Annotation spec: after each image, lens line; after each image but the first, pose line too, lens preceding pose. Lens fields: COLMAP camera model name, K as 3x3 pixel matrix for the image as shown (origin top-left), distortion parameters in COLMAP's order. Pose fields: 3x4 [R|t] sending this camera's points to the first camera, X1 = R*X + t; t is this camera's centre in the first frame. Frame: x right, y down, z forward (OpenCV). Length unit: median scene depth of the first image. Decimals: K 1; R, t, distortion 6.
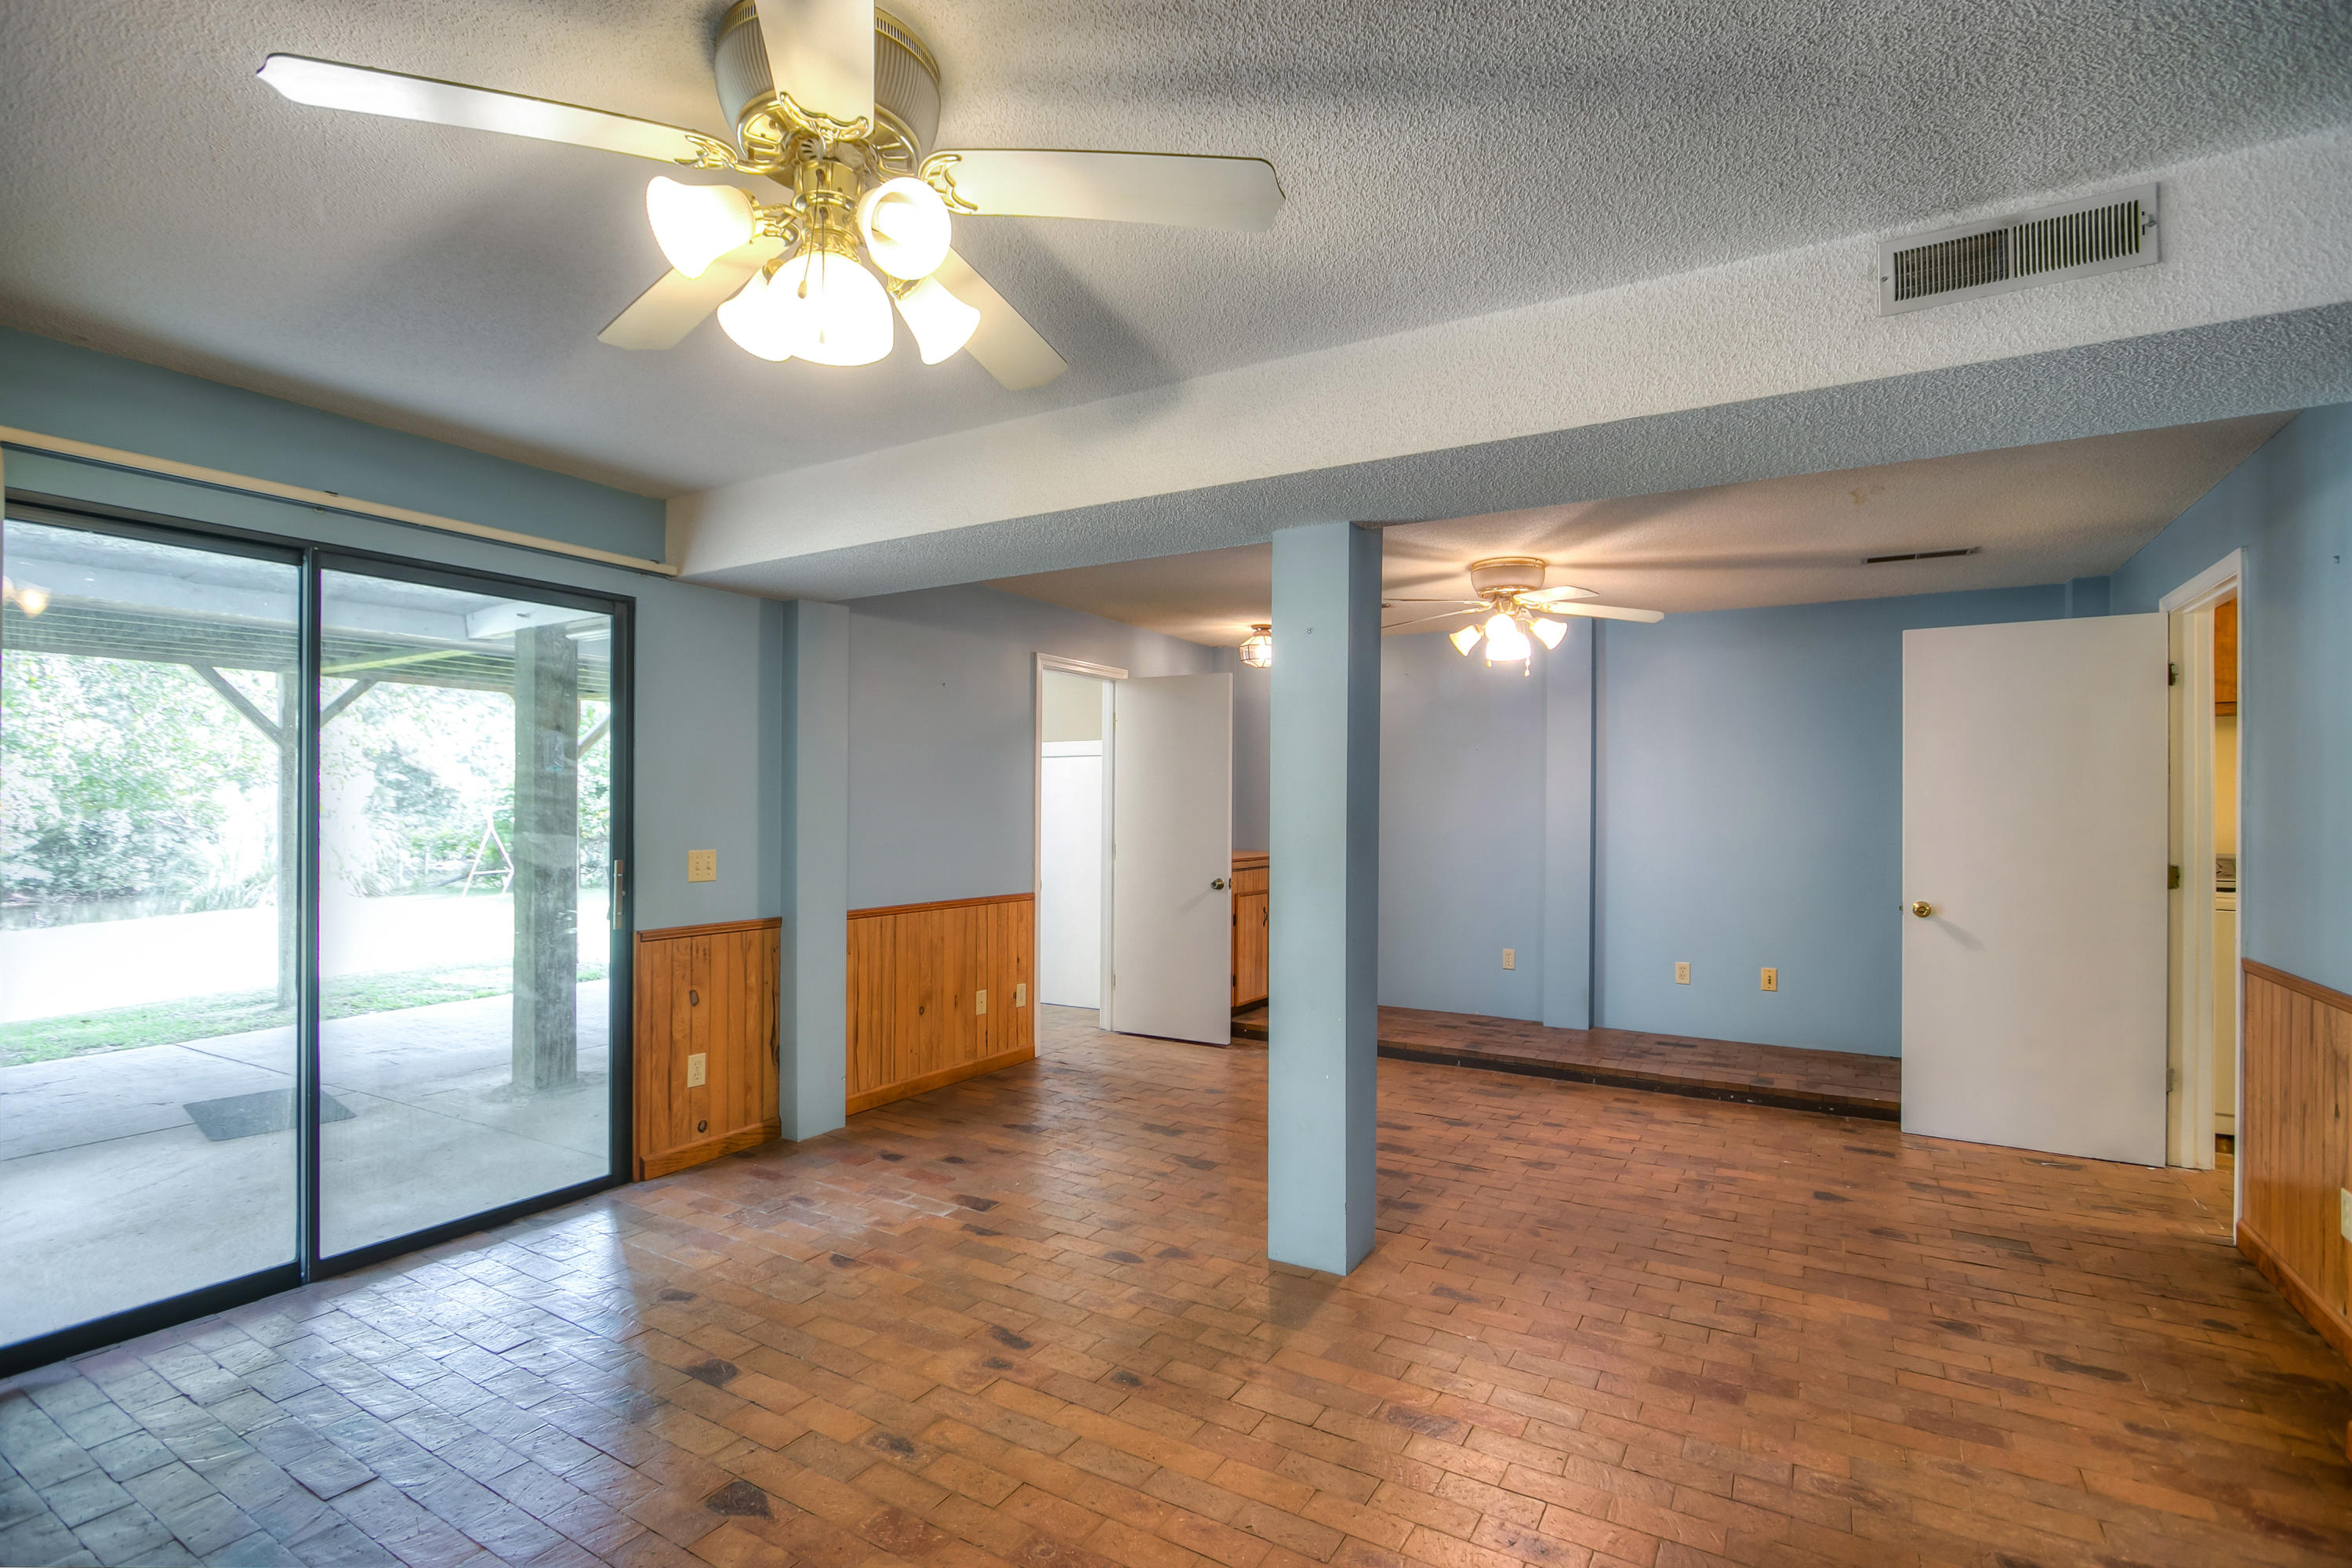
lens RADIAL K [[1107.2, 0, 1173.8], [0, 1107.2, 789.1], [0, 0, 1]] dist [-0.017153, -0.000193]
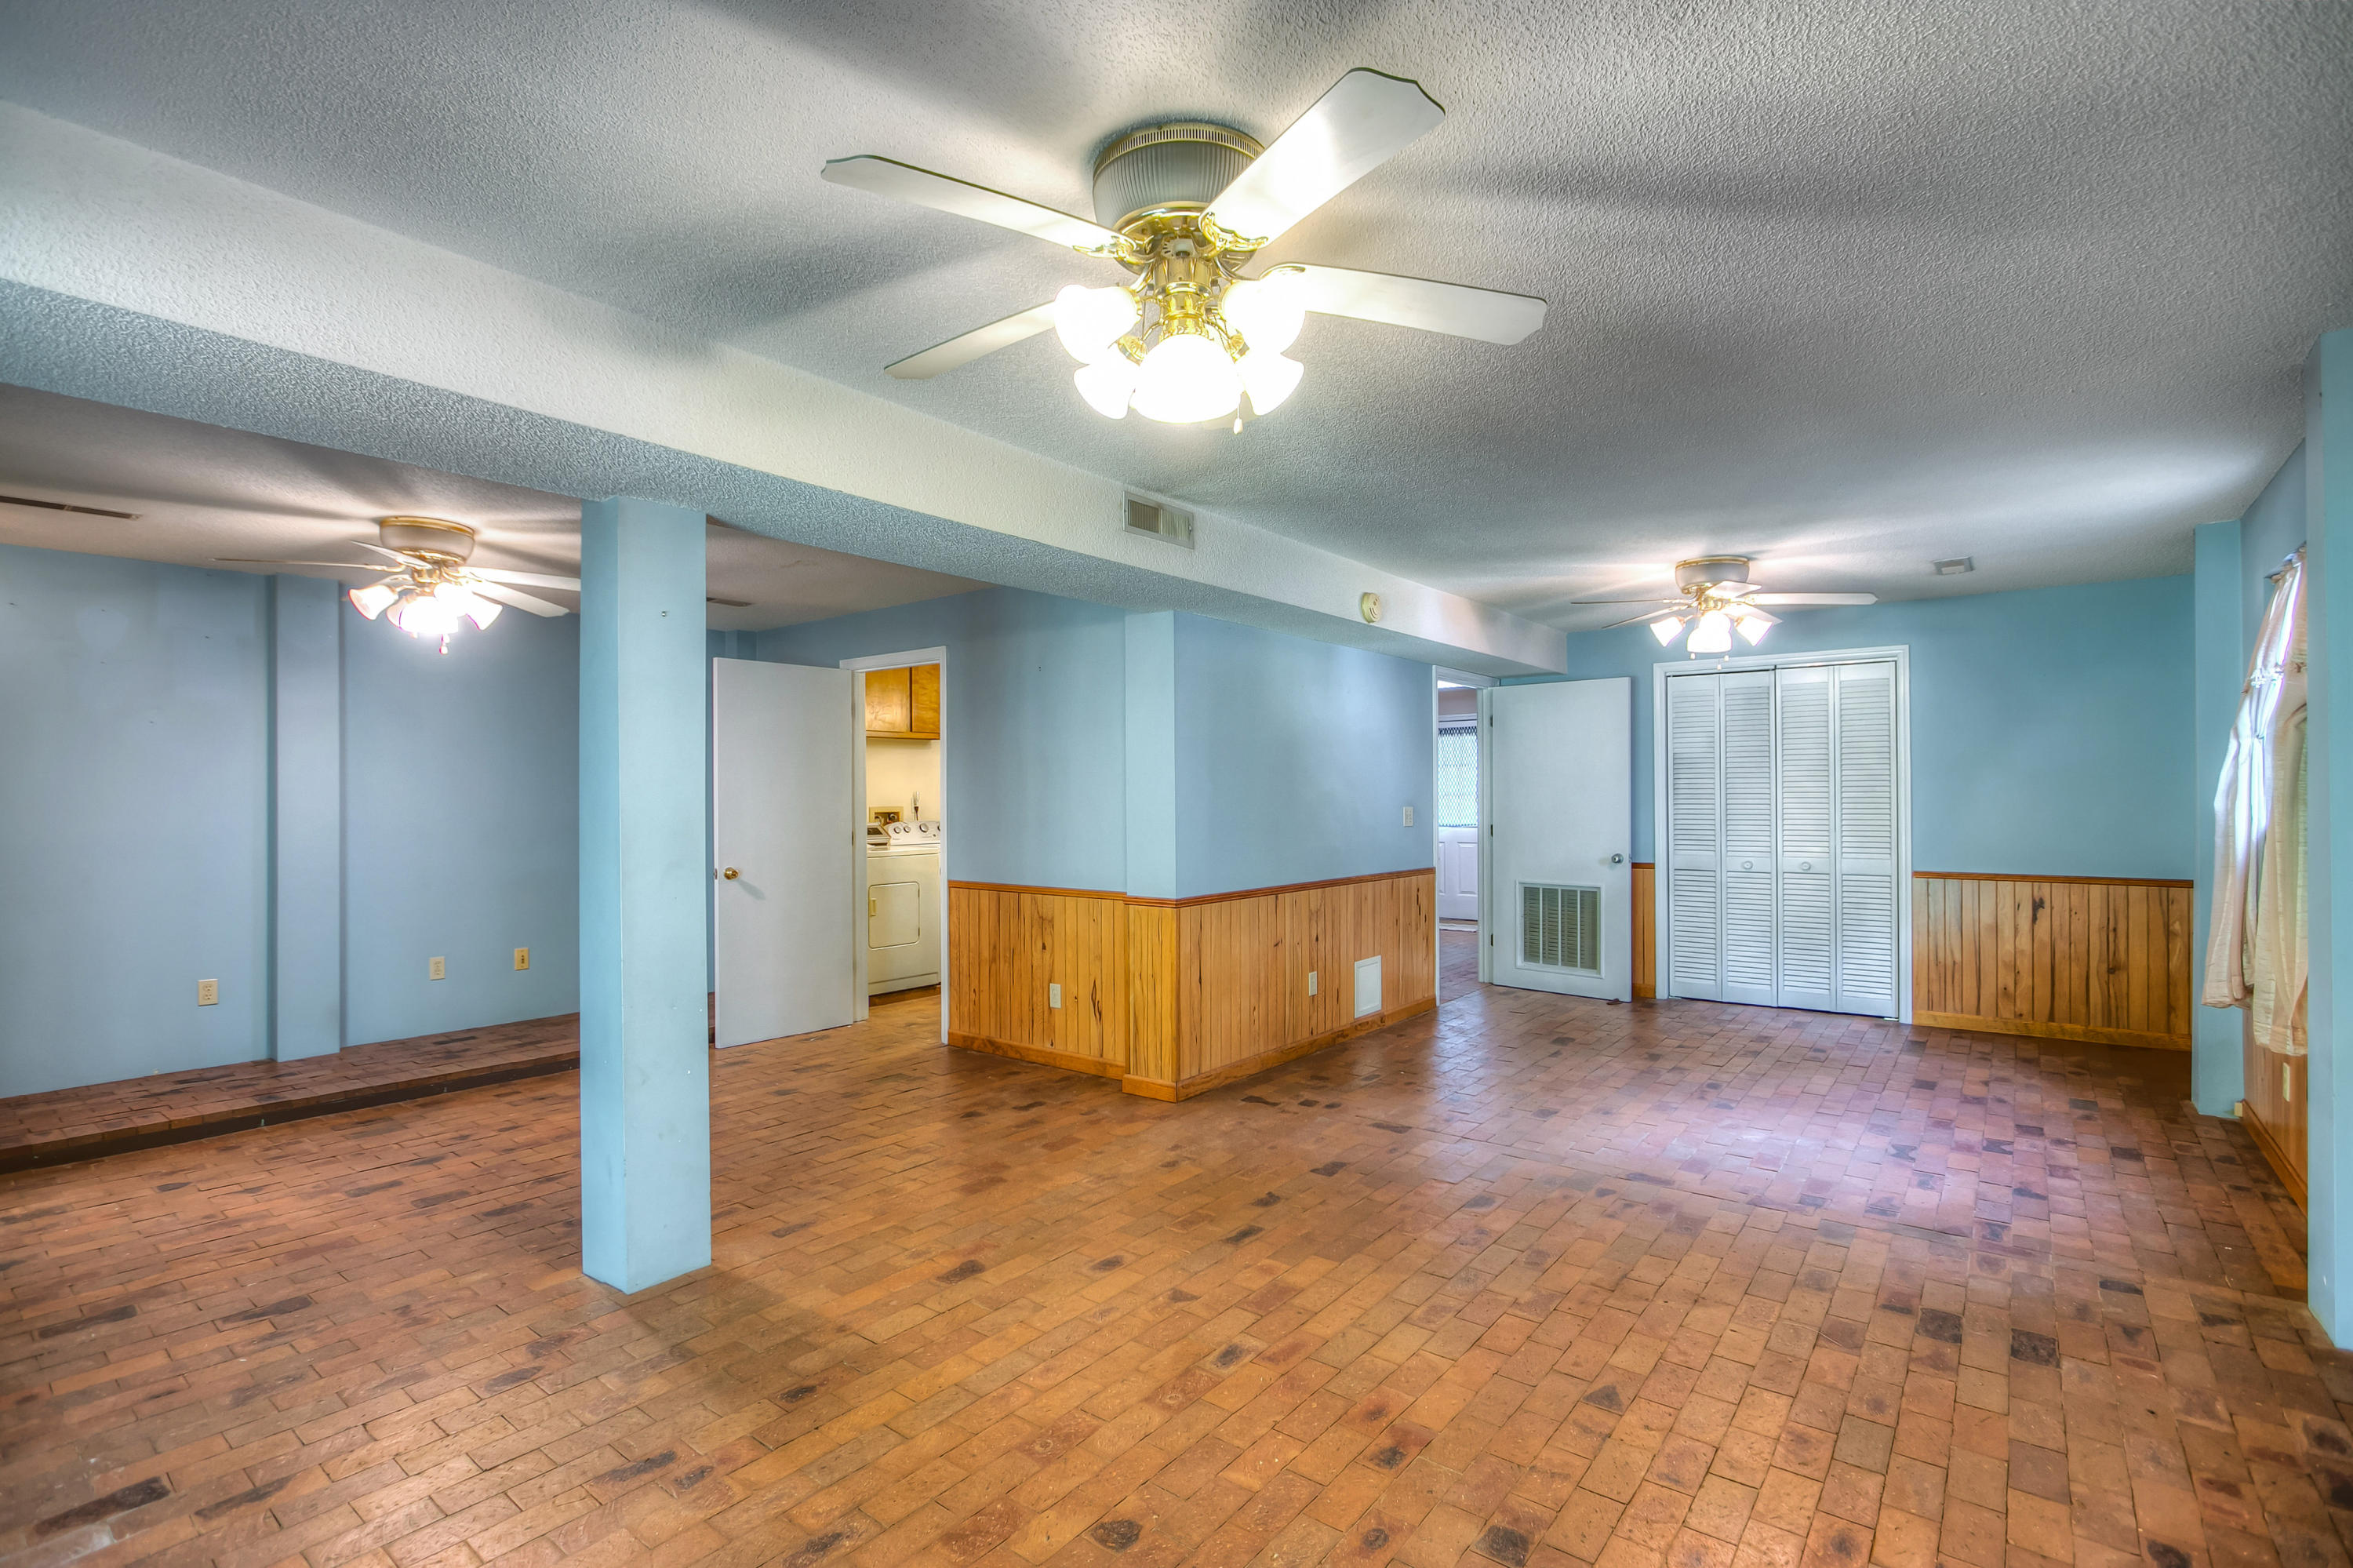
lens RADIAL K [[1107.7, 0, 1174.3], [0, 1107.7, 789.1], [0, 0, 1]] dist [-0.017153, -0.000193]
pose [[0.112251, -0.004233, 0.993671, -0.667744], [-0.009335, 0.999942, 0.005314, -0.002555], [-0.993636, -0.009873, 0.112205, 0.393960]]
